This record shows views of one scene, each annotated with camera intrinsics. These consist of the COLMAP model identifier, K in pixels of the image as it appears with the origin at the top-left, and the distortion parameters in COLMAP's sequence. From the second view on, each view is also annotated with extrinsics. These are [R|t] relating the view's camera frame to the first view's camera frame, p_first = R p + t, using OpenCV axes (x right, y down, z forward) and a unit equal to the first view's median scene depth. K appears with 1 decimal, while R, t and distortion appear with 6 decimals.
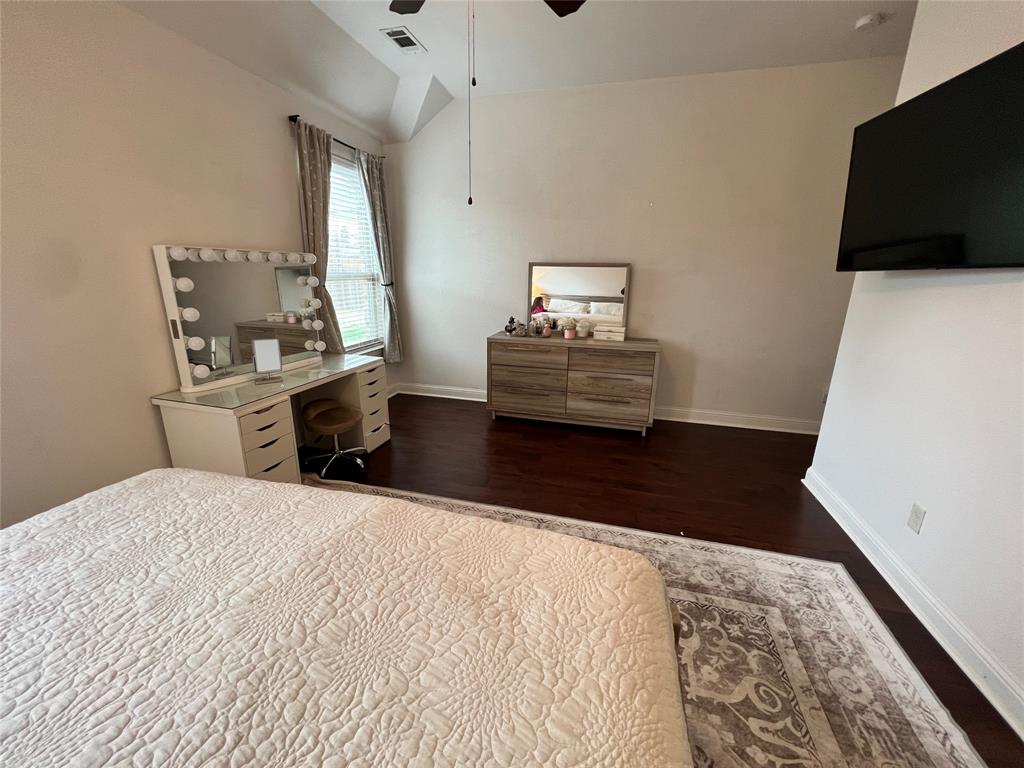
lens RADIAL K [[411.0, 0, 516.7], [0, 411.0, 384.6], [0, 0, 1]] dist [-0.001469, -0.000065]
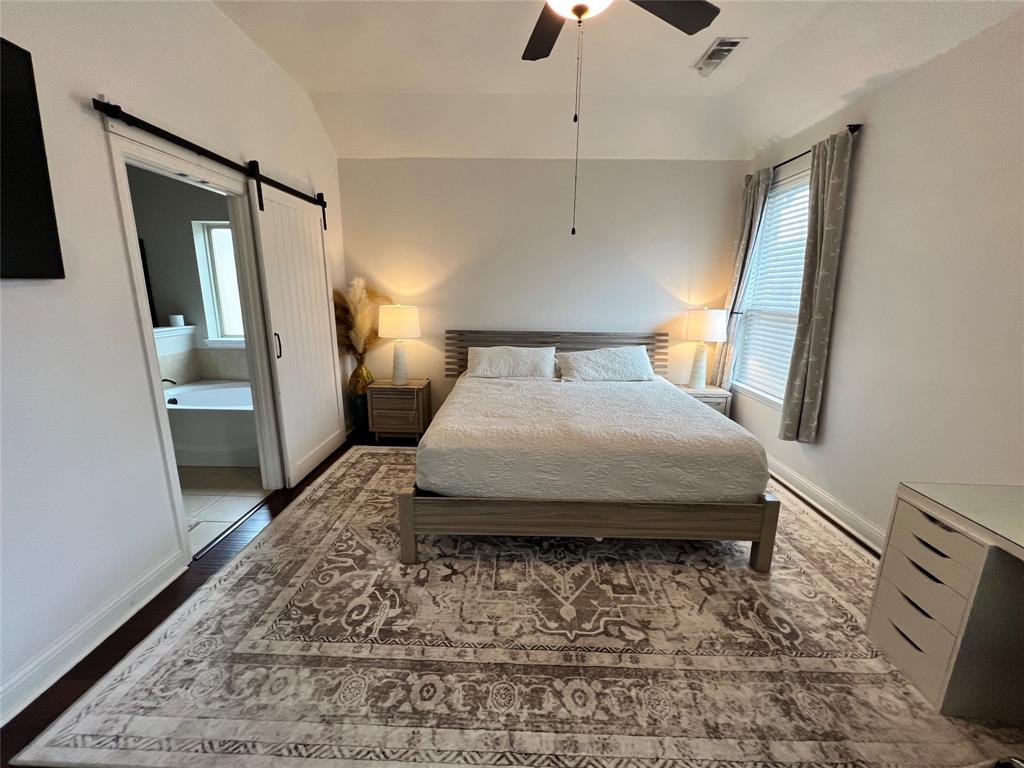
lens RADIAL K [[411.0, 0, 507.1], [0, 411.0, 382.8], [0, 0, 1]] dist [-0.001469, -0.000065]
pose [[-0.973274, 0.019062, -0.228855, 0.250771], [-0.088706, 0.887996, 0.451215, -0.481863], [0.211823, 0.459456, -0.862572, 1.727482]]
